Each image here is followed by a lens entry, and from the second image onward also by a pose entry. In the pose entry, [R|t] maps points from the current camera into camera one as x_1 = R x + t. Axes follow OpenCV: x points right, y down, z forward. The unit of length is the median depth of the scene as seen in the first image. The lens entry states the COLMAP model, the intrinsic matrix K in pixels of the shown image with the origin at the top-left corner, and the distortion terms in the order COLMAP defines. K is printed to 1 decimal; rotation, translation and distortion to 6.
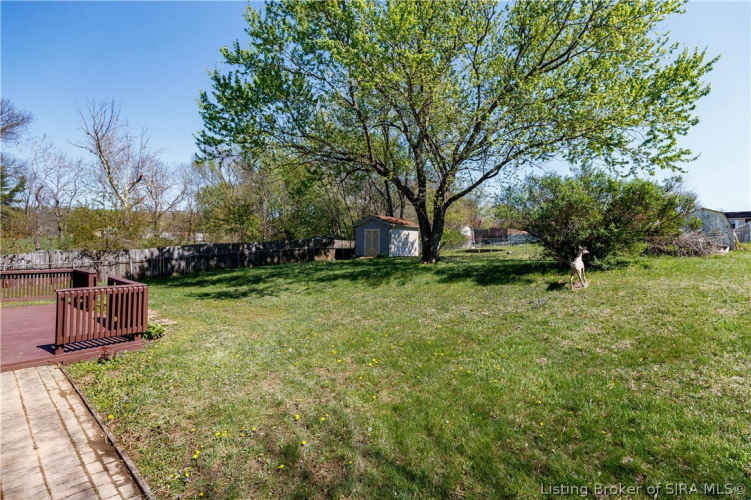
lens RADIAL K [[346.8, 0, 379.6], [0, 346.8, 246.3], [0, 0, 1]] dist [0.004430, -0.000857]
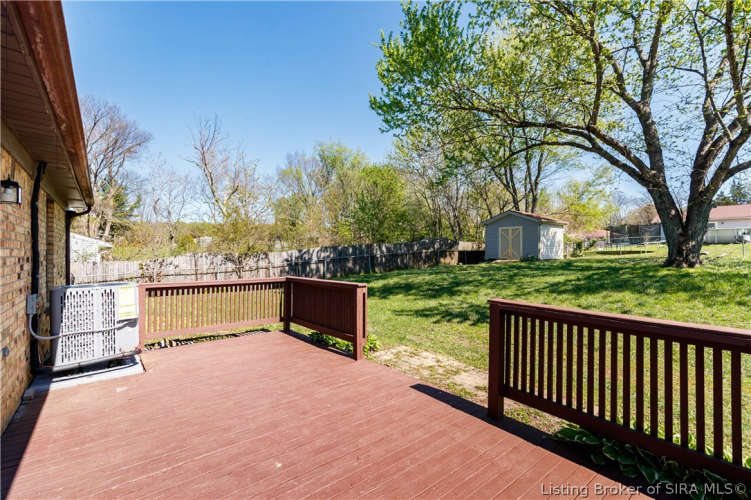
lens RADIAL K [[331.2, 0, 374.8], [0, 331.2, 251.7], [0, 0, 1]] dist [0.002443, 0.000447]
pose [[0.984258, -0.010584, -0.176421, -0.192060], [0.011114, 0.999936, 0.002020, 0.005642], [0.176388, -0.003949, 0.984313, 0.140152]]
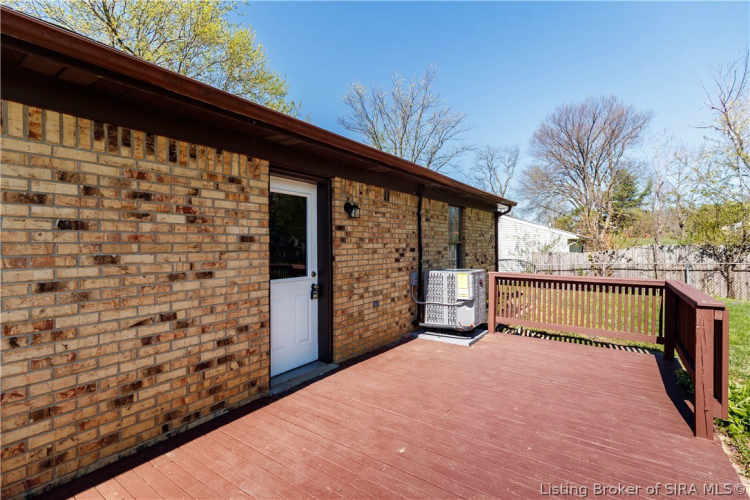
lens RADIAL K [[346.3, 0, 376.4], [0, 346.3, 250.0], [0, 0, 1]] dist [0.004430, -0.000857]
pose [[0.103345, 0.006573, -0.994624, -0.154503], [0.009294, 0.999928, 0.007574, 0.005771], [0.994602, -0.010027, 0.103276, 0.186491]]
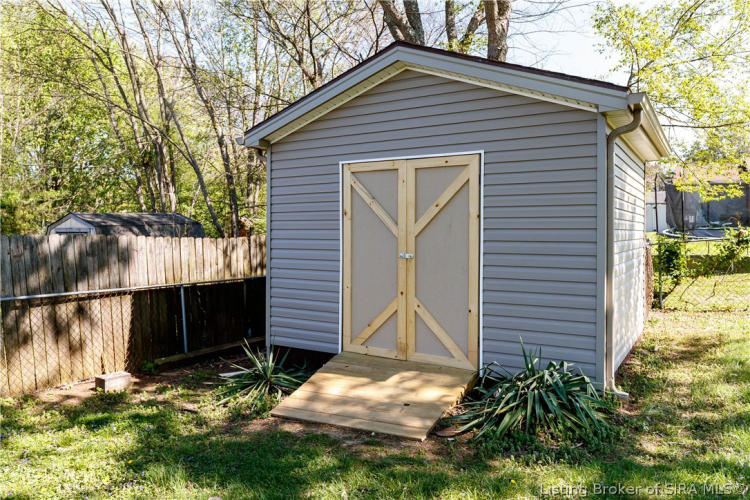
lens RADIAL K [[482.8, 0, 372.9], [0, 482.8, 253.8], [0, 0, 1]] dist [-0.004926, -0.000636]
pose [[0.972696, -0.029252, 0.230234, -0.072439], [0.018327, 0.998608, 0.049449, -0.020074], [-0.231360, -0.043879, 0.971878, 0.773485]]
